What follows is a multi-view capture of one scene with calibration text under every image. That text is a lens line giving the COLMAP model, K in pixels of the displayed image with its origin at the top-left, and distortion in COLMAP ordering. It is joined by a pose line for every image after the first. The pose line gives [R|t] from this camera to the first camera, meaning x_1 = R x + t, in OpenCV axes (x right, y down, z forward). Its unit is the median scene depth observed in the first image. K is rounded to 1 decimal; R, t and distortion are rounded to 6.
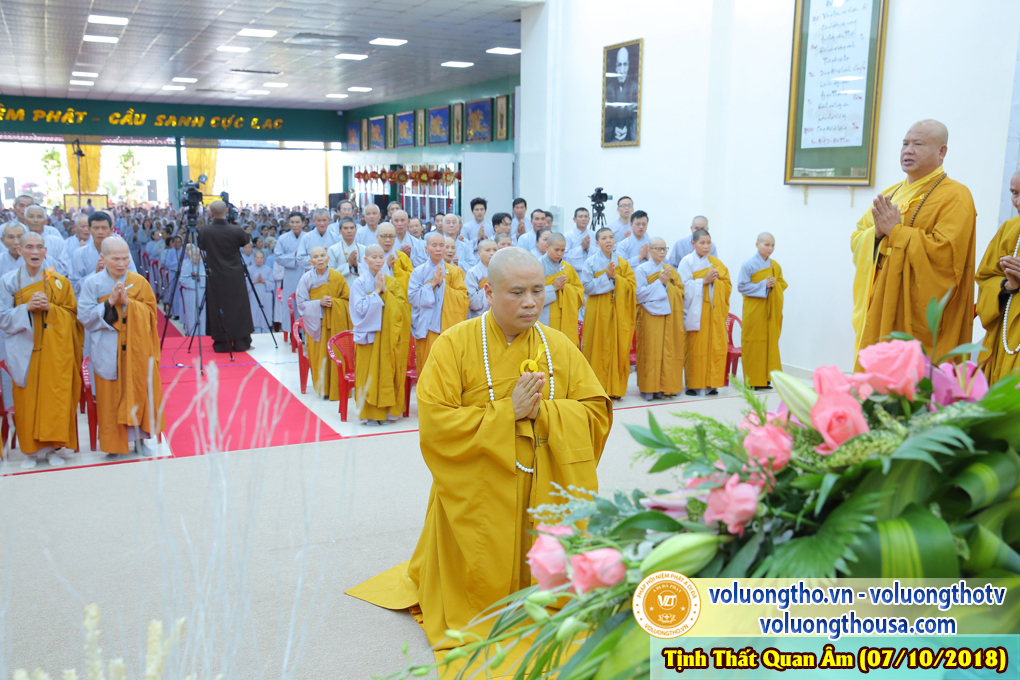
lens RADIAL K [[949.9, 0, 529.8], [0, 949.9, 343.5], [0, 0, 1]] dist [-0.006048, 0.000415]
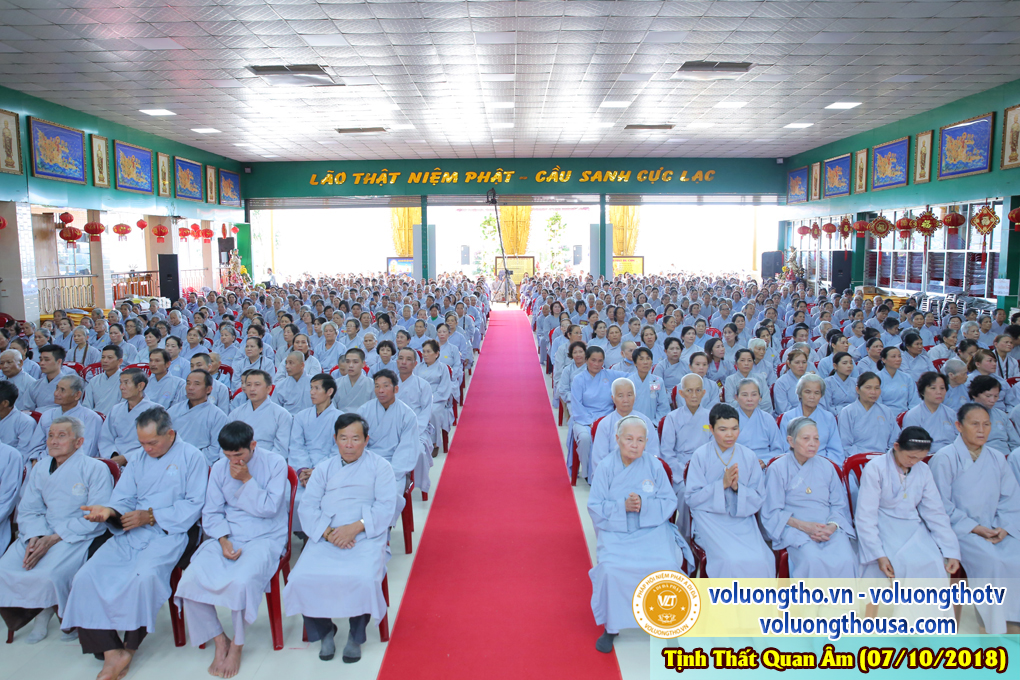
lens RADIAL K [[728.6, 0, 510.0], [0, 728.6, 340.0], [0, 0, 1]] dist [-0.131437, 0.140489]
pose [[0.891102, 0.036232, -0.452355, -0.138269], [-0.057790, 0.997752, -0.033926, -0.049357], [0.450108, 0.056373, 0.891193, 0.367784]]
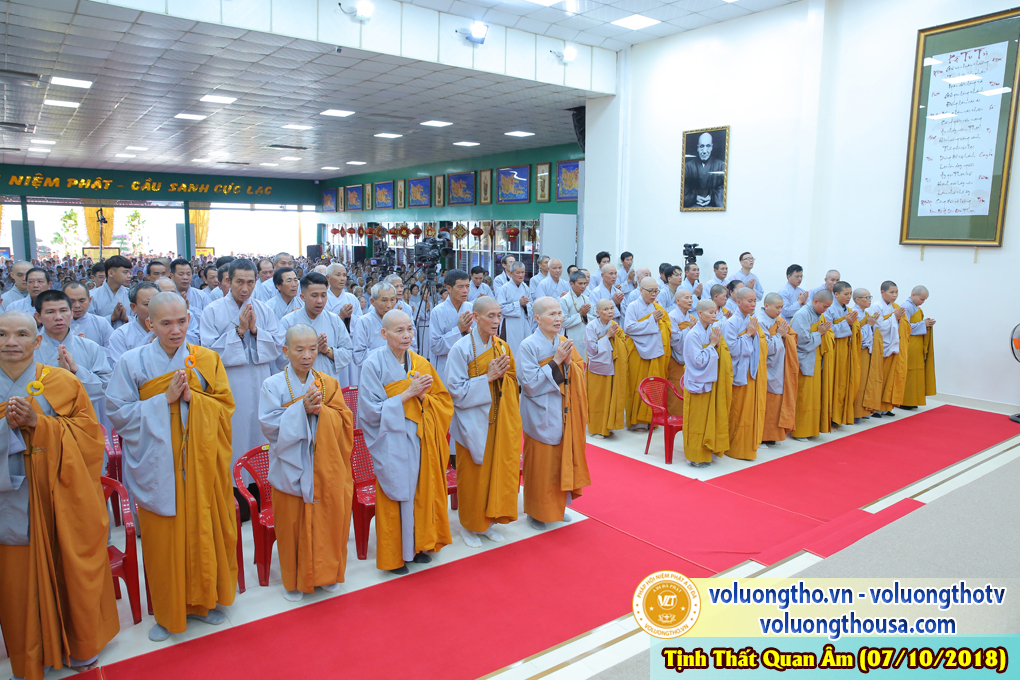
lens RADIAL K [[702.7, 0, 510.3], [0, 702.7, 334.5], [0, 0, 1]] dist [-0.103628, 0.078282]
pose [[0.985148, -0.022011, 0.170290, -0.125829], [0.026626, 0.999336, -0.024864, -0.012642], [-0.169630, 0.029029, 0.985080, 0.063066]]
